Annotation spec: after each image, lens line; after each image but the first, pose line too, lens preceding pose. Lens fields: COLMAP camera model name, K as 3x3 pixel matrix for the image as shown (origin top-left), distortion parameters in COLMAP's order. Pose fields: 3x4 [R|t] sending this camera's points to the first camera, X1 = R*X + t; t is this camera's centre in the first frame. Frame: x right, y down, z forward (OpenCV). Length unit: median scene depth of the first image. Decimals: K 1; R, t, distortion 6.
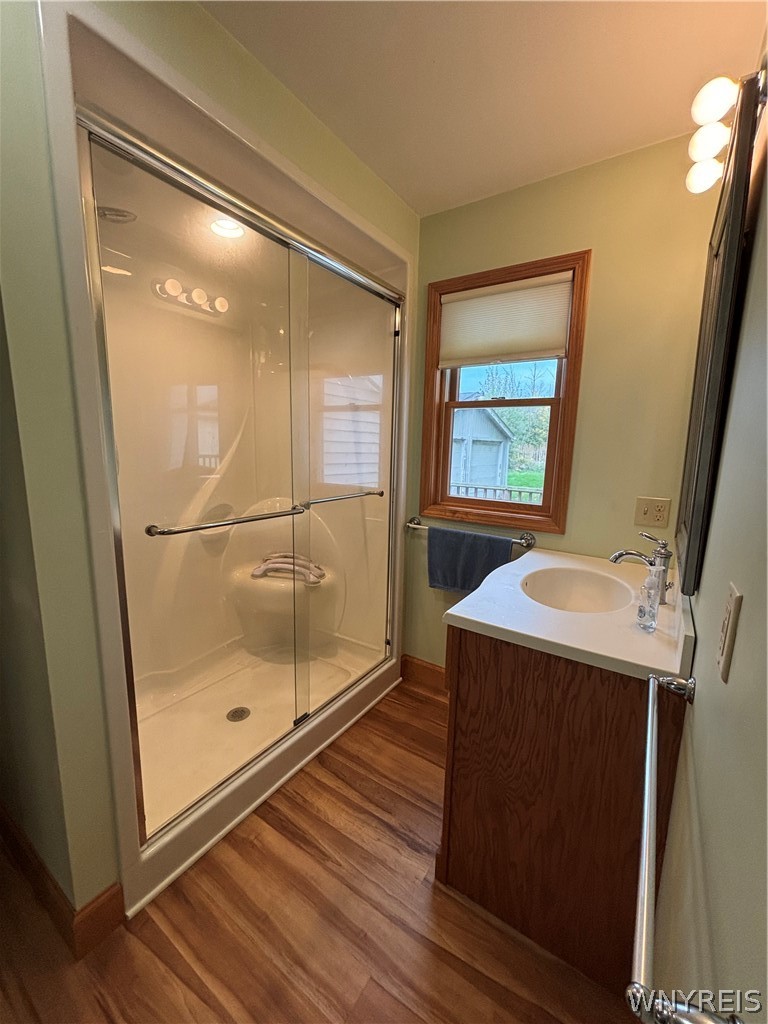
lens RADIAL K [[412.2, 0, 386.3], [0, 412.2, 513.9], [0, 0, 1]] dist [0.000876, 0.001962]
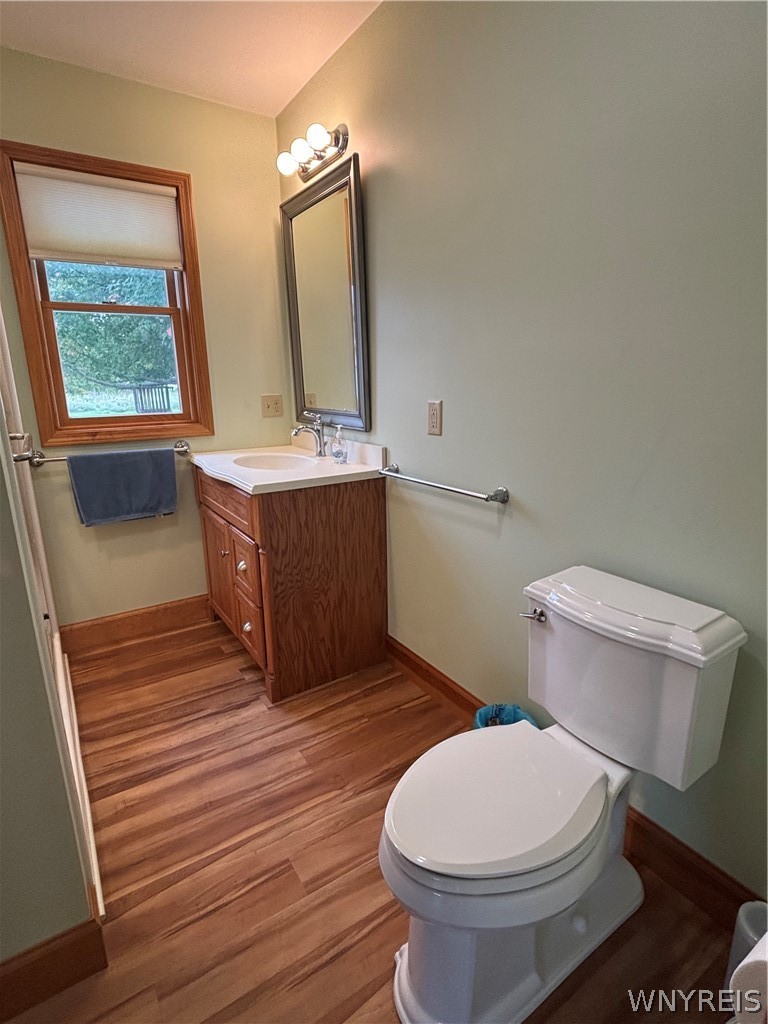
lens RADIAL K [[528.7, 0, 384.2], [0, 528.7, 507.9], [0, 0, 1]] dist [0.000992, -0.000438]
pose [[0.396080, -0.253224, 0.882609, -0.926221], [0.173644, 0.964534, 0.198803, 0.046077], [-0.901647, 0.074518, 0.426004, -0.029565]]
